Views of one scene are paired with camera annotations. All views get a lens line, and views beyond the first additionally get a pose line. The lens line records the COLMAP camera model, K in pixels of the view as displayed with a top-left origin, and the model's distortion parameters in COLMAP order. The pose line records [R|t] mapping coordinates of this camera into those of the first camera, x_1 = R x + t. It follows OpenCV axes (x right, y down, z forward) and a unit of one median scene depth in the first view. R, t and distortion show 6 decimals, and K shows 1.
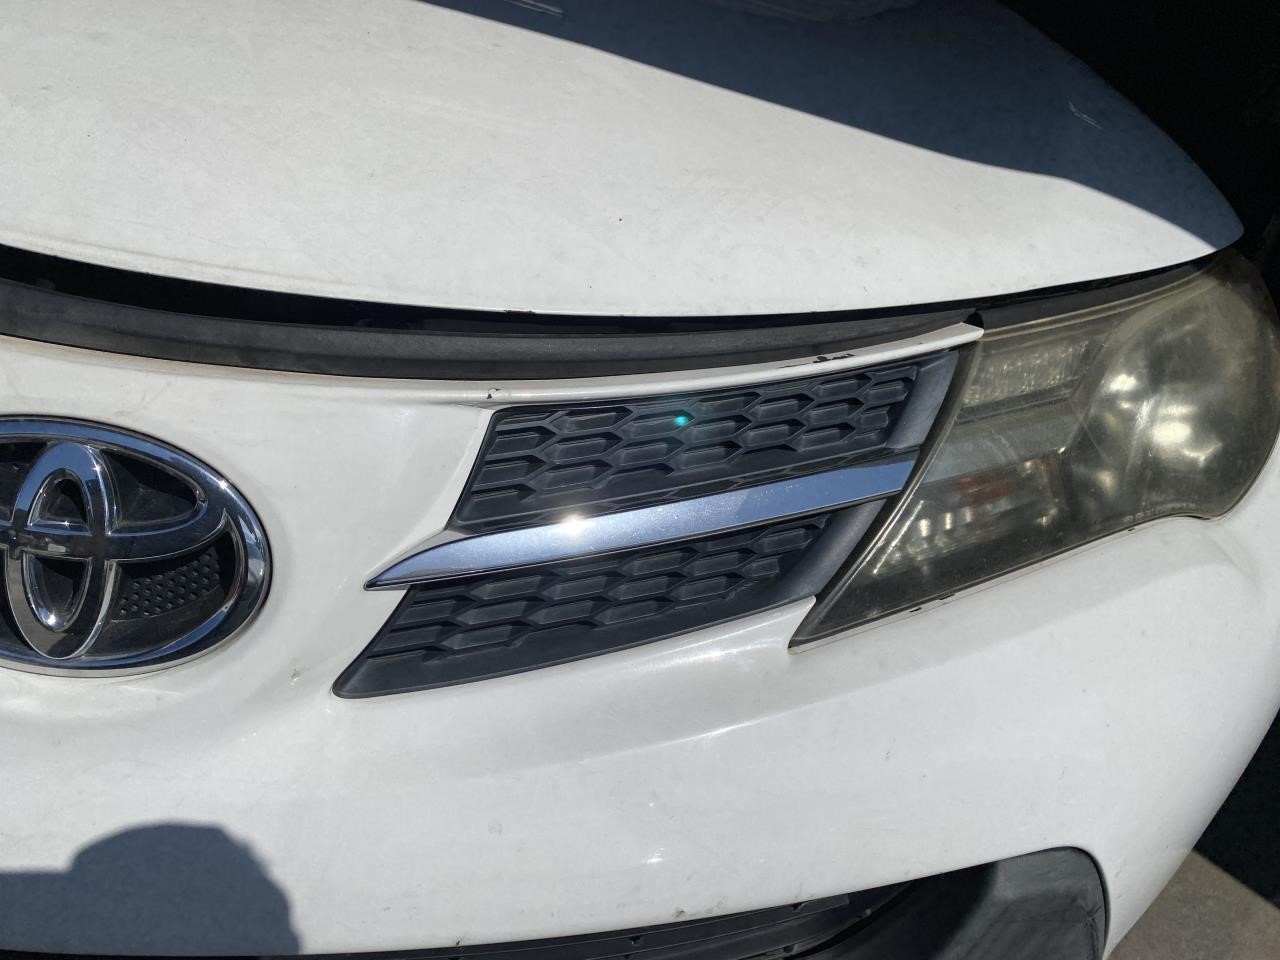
lens RADIAL K [[969.4, 0, 629.4], [0, 969.4, 476.4], [0, 0, 1]] dist [0.028536, -0.025162]
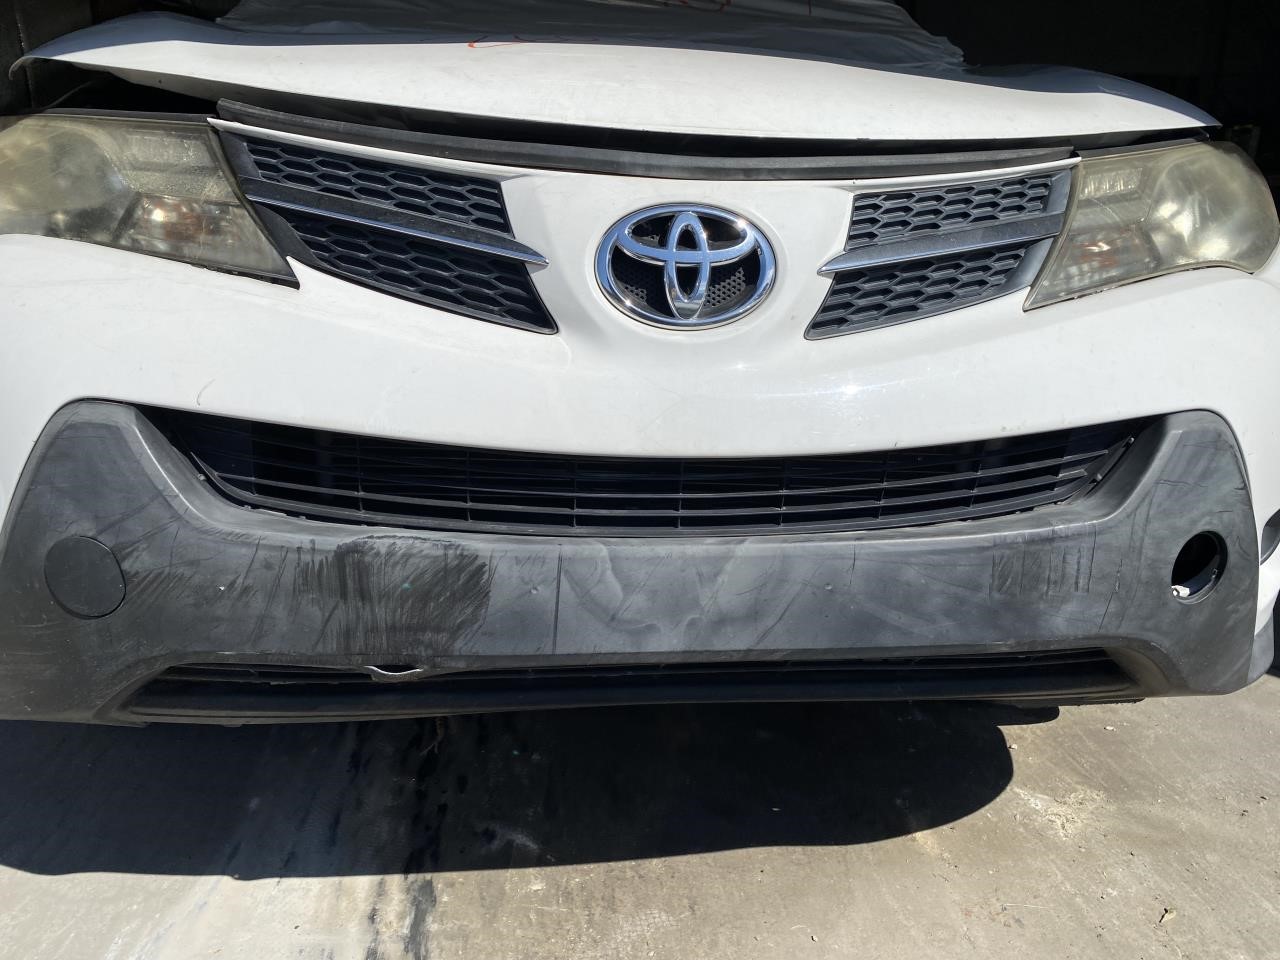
lens RADIAL K [[969.4, 0, 629.0], [0, 969.4, 483.0], [0, 0, 1]] dist [0.028536, -0.025162]
pose [[0.985006, -0.168150, -0.038582, -0.610284], [0.157720, 0.968324, -0.193578, 0.809619], [0.069910, 0.184590, 0.980326, -0.875281]]
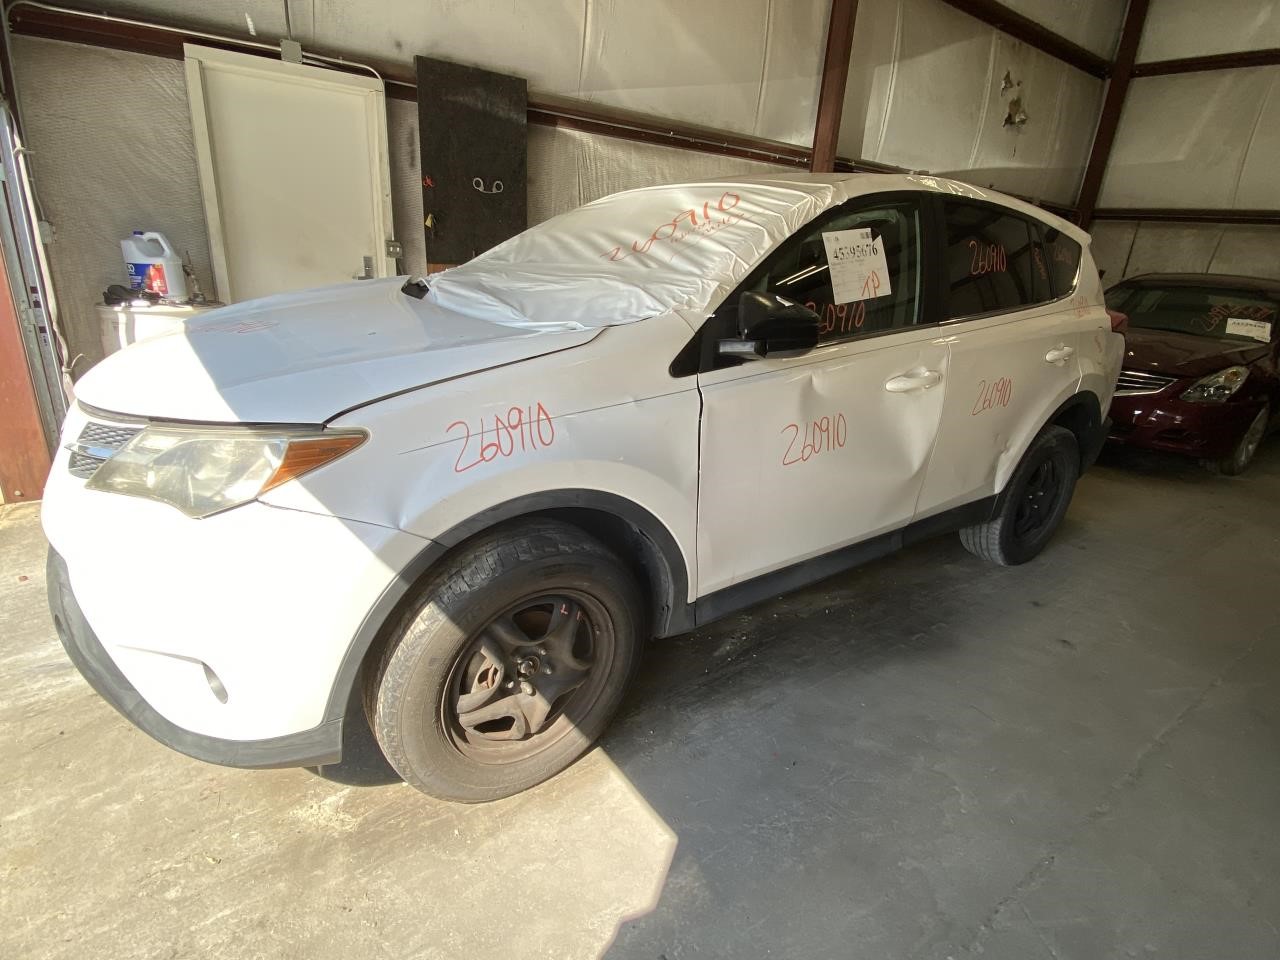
lens RADIAL K [[654.9, 0, 647.1], [0, 654.9, 485.1], [0, 0, 1]] dist [0.012392, -0.012826]
pose [[0.509037, 0.130411, -0.850808, 4.111288], [-0.345366, 0.936344, -0.063110, -0.523203], [0.788418, 0.325966, 0.521673, 1.577871]]
